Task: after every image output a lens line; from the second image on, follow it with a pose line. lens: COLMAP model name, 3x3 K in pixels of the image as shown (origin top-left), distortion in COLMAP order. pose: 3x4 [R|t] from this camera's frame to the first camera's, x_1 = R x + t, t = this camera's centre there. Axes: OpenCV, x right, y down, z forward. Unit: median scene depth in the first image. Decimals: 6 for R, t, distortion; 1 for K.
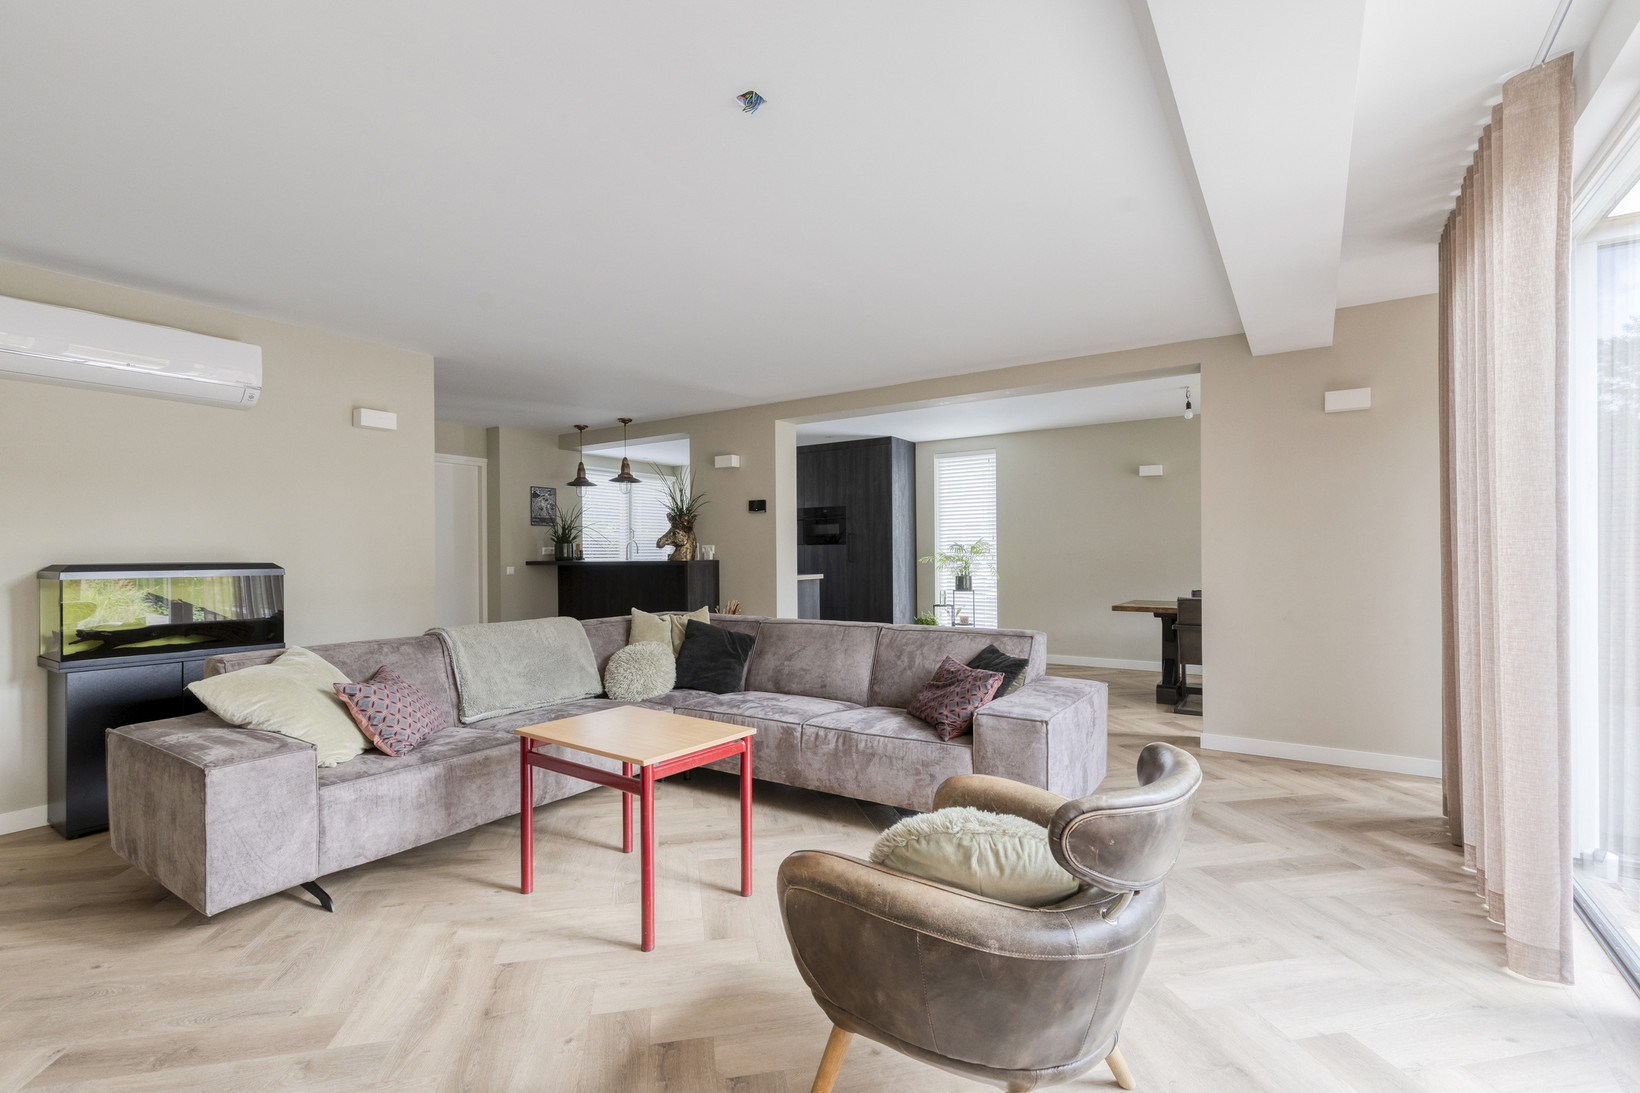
lens RADIAL K [[744.4, 0, 825.1], [0, 744.4, 554.1], [0, 0, 1]] dist [0.010478, -0.000686]
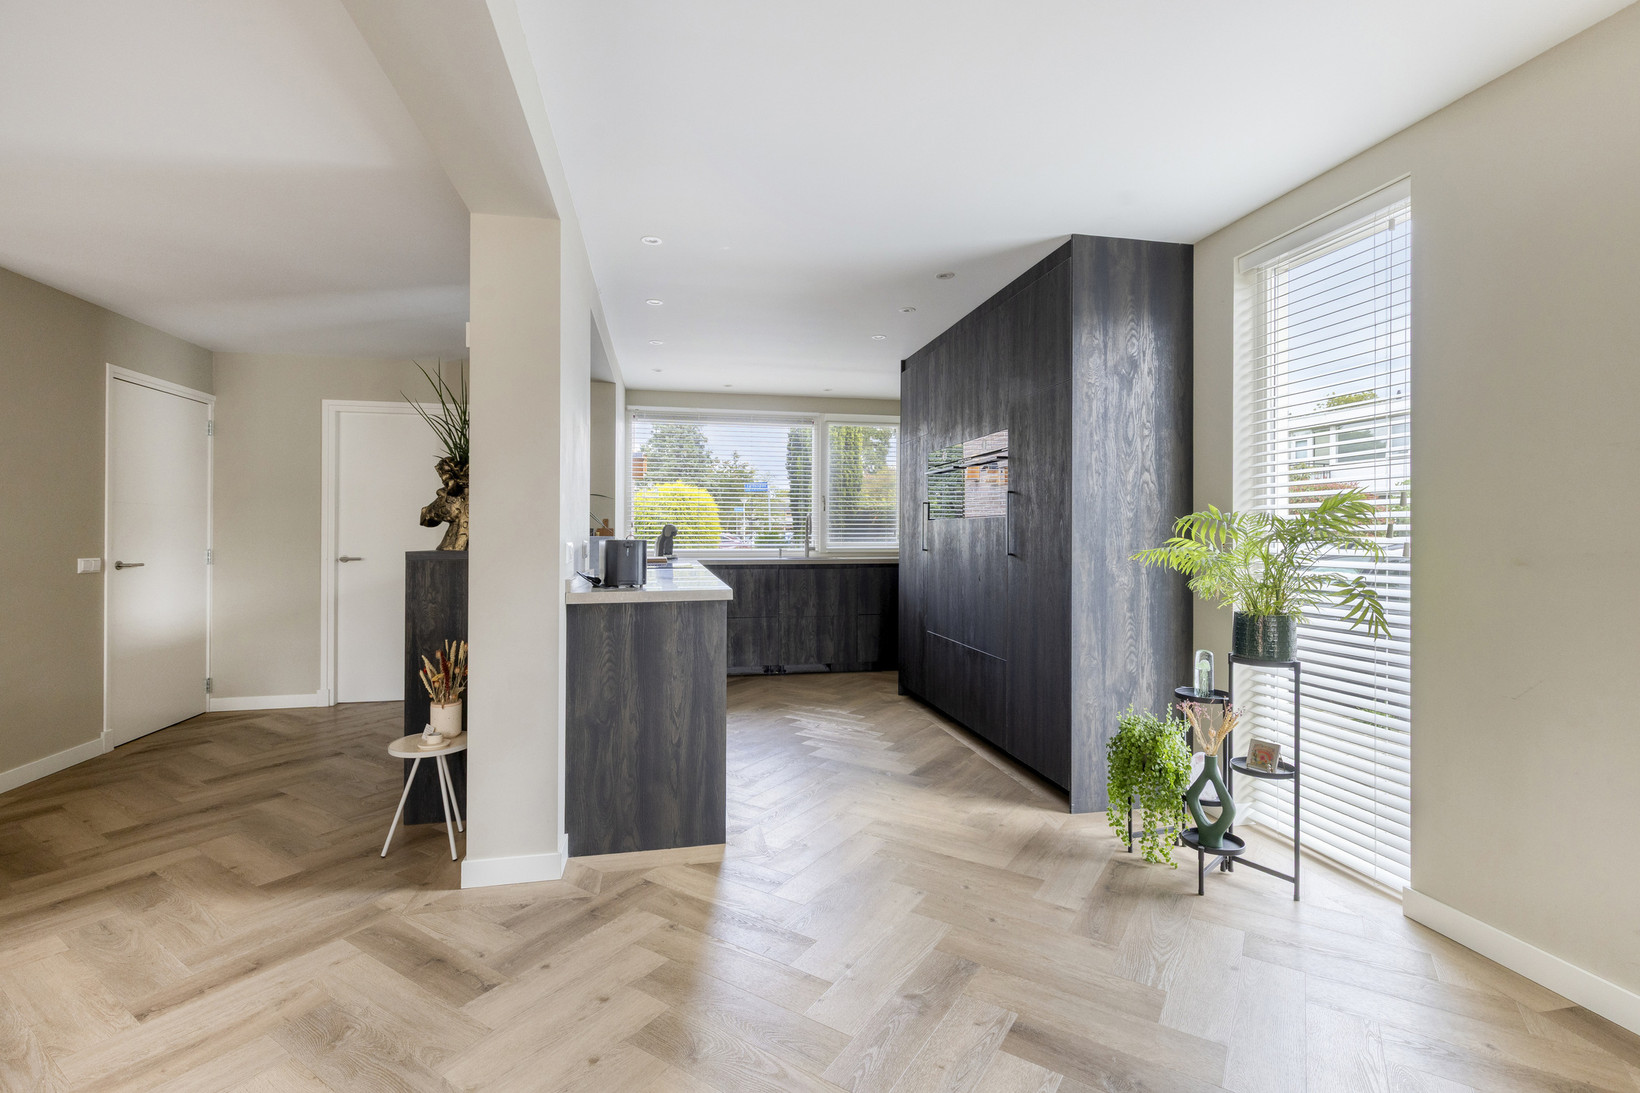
lens RADIAL K [[744.4, 0, 810.4], [0, 744.4, 541.5], [0, 0, 1]] dist [0.010478, -0.000686]
pose [[0.699313, 0.021908, -0.714480, 0.462352], [-0.005520, 0.999666, 0.025250, -0.016277], [0.714794, -0.013714, 0.699200, 1.044051]]
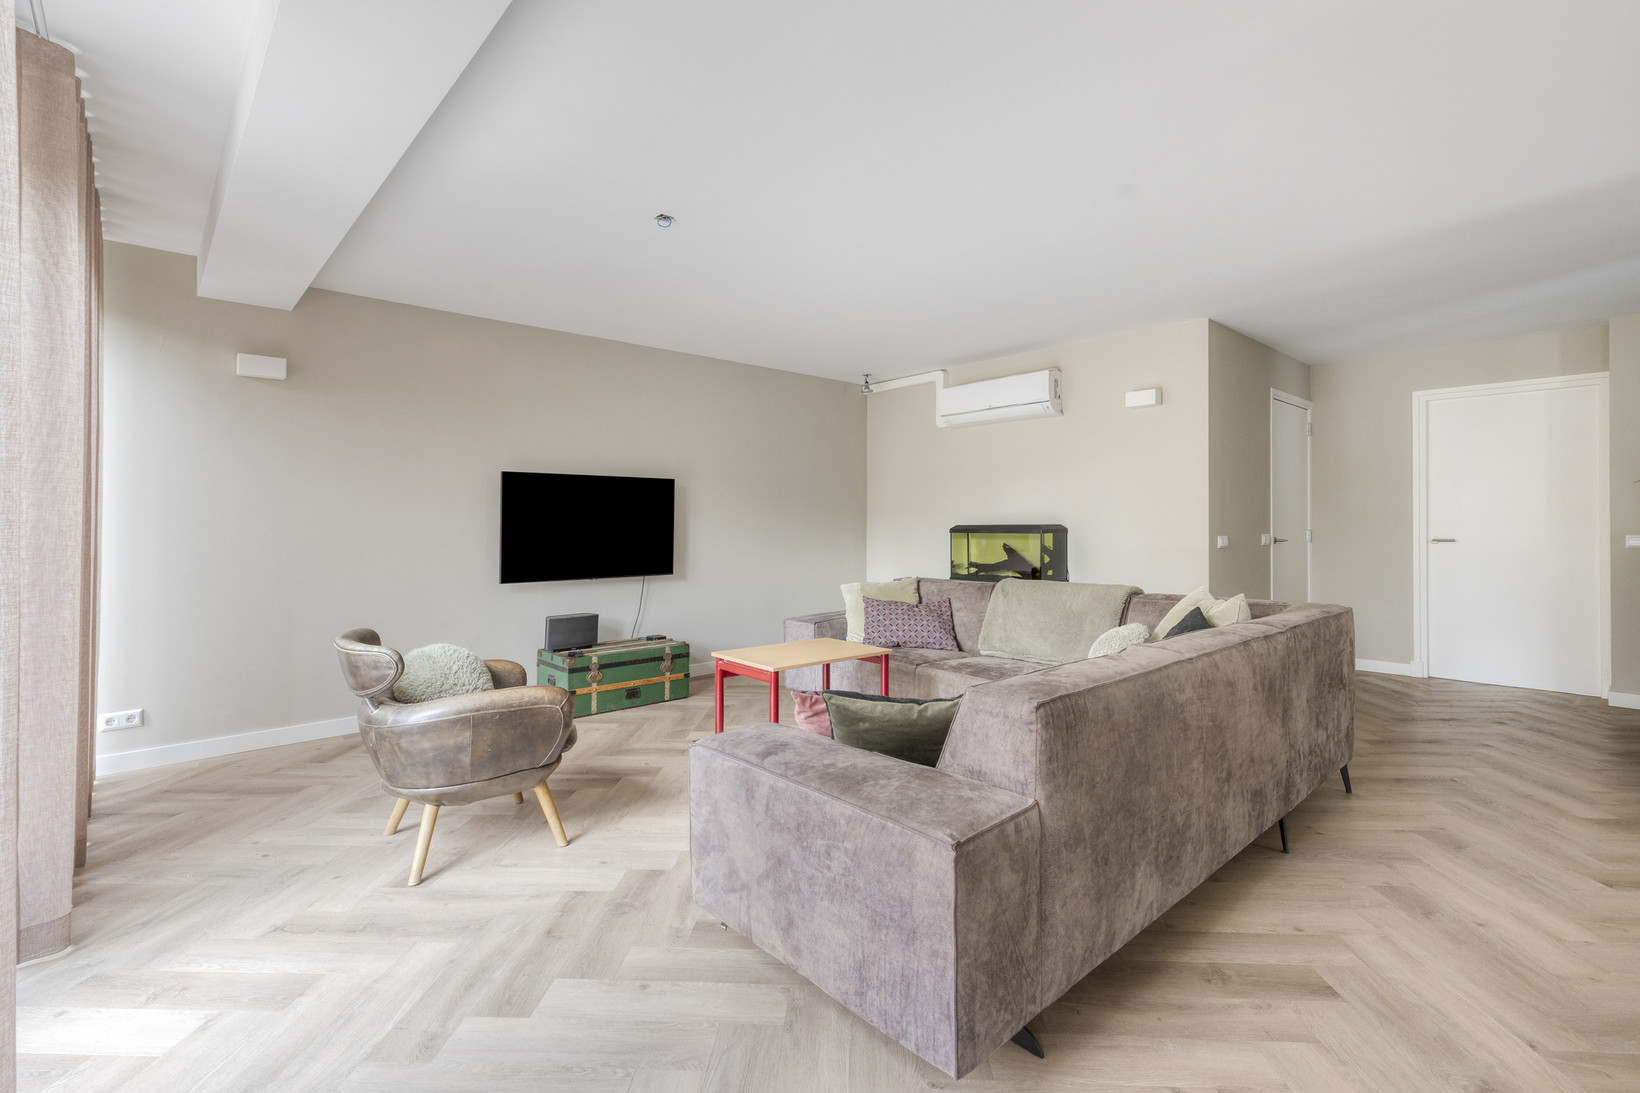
lens RADIAL K [[744.4, 0, 832.4], [0, 744.4, 525.8], [0, 0, 1]] dist [0.010478, -0.000686]
pose [[-0.246070, 0.015139, -0.969134, 0.542499], [0.012168, 0.999847, 0.012529, -0.007763], [0.969176, -0.008710, -0.246216, 0.721383]]
